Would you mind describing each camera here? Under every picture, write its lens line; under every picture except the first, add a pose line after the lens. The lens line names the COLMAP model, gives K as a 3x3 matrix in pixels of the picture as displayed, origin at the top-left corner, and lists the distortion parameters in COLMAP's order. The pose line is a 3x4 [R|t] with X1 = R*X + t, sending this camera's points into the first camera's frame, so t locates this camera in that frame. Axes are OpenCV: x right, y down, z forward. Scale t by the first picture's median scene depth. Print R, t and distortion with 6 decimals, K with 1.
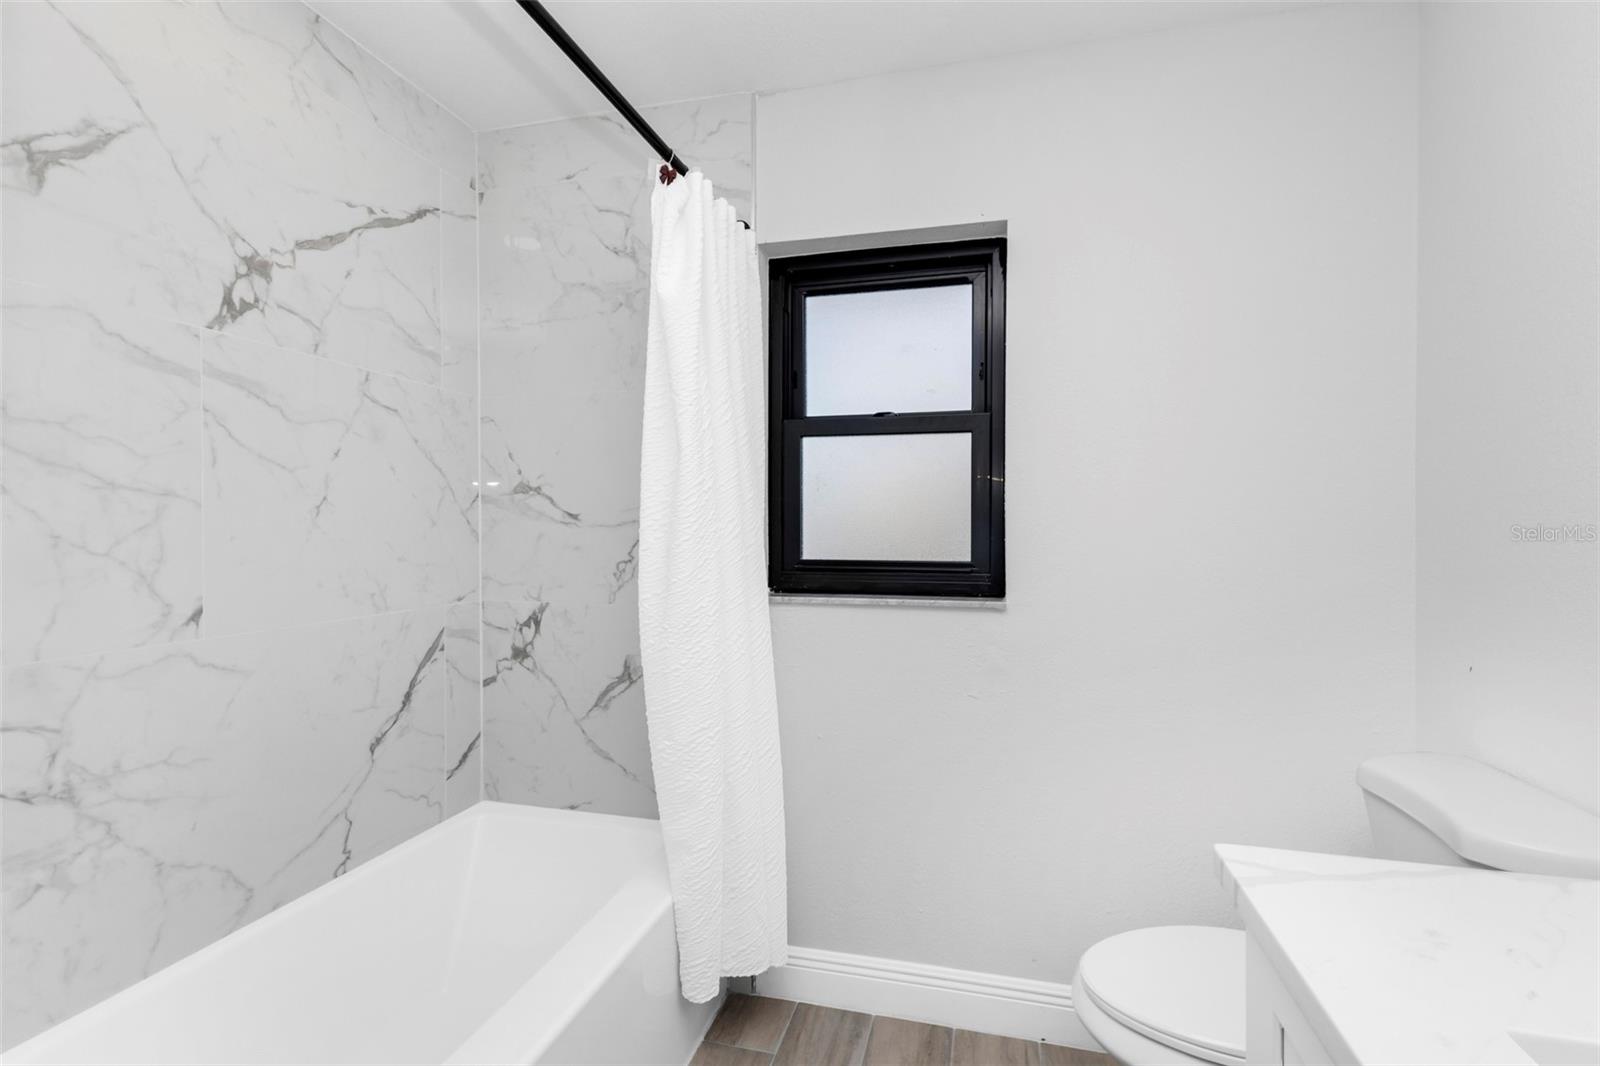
lens RADIAL K [[711.7, 0, 800.0], [0, 711.7, 533.0], [0, 0, 1]] dist [0.008905, -0.000444]
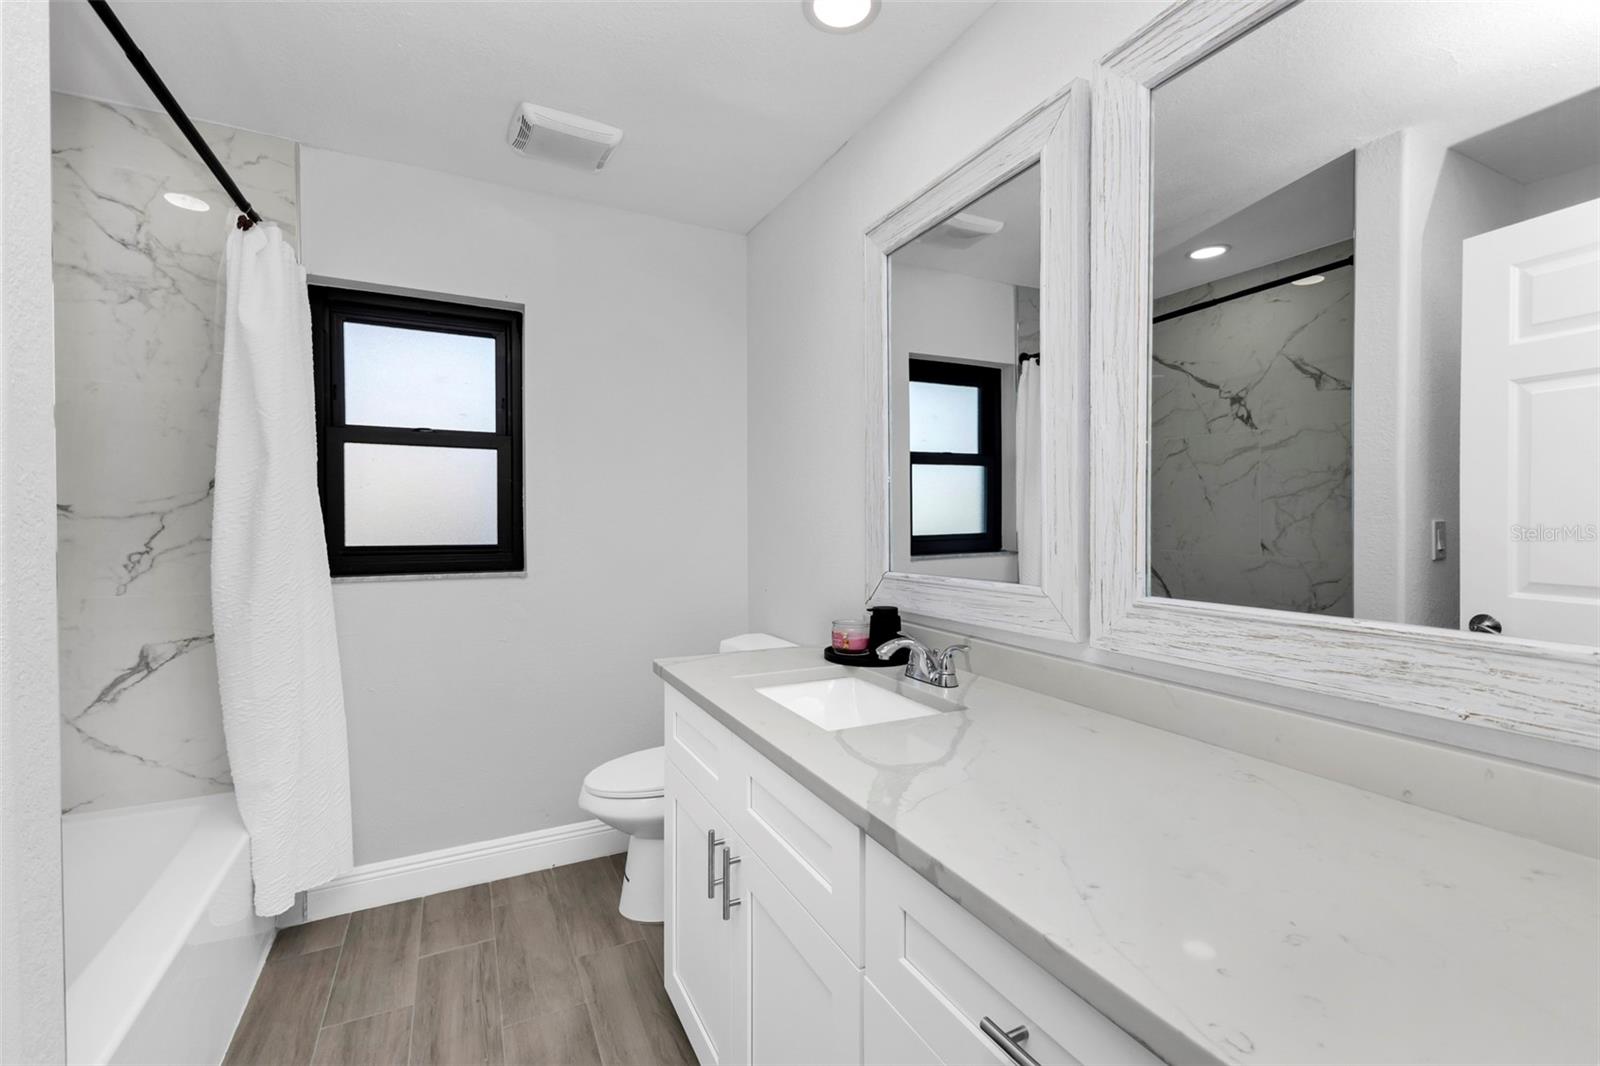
lens RADIAL K [[711.7, 0, 800.0], [0, 711.7, 533.0], [0, 0, 1]] dist [0.008905, -0.000444]
pose [[0.752572, -0.012047, 0.658400, -0.217359], [0.003225, 0.999888, 0.014610, -0.000084], [-0.658502, -0.008872, 0.752527, -0.396484]]
